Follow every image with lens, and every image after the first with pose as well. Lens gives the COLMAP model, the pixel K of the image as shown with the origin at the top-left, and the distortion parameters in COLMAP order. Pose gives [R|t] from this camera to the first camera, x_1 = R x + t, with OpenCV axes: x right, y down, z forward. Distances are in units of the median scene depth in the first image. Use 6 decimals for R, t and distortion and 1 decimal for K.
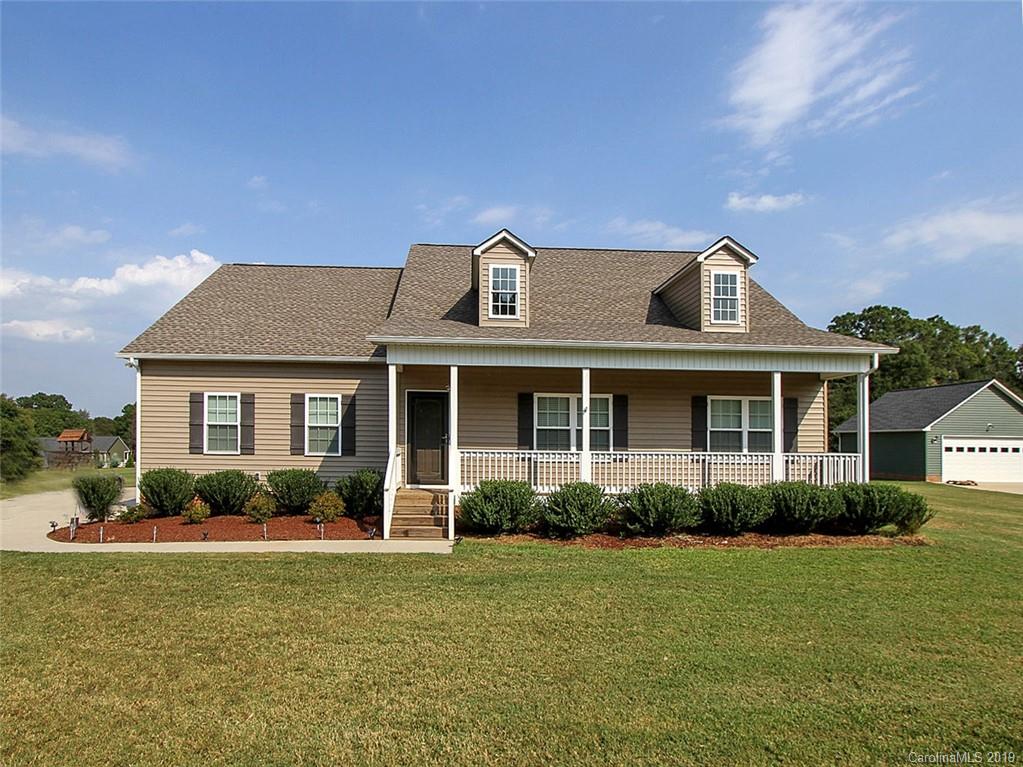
lens RADIAL K [[483.0, 0, 510.9], [0, 483.0, 382.0], [0, 0, 1]] dist [0.000515, -0.000682]
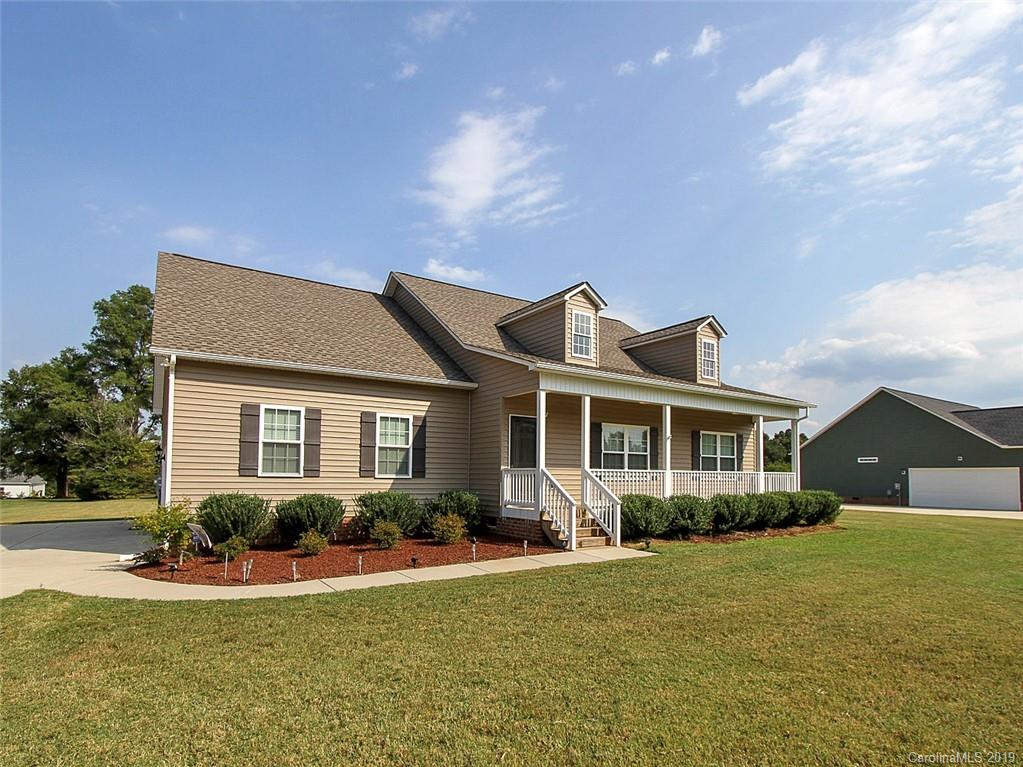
lens RADIAL K [[531.5, 0, 509.3], [0, 531.5, 386.3], [0, 0, 1]] dist [-0.027437, 0.006827]
pose [[0.868404, 0.074262, 0.490265, -0.715745], [-0.069122, 0.997198, -0.028613, -0.014430], [-0.491016, -0.009040, 0.871104, -0.025253]]
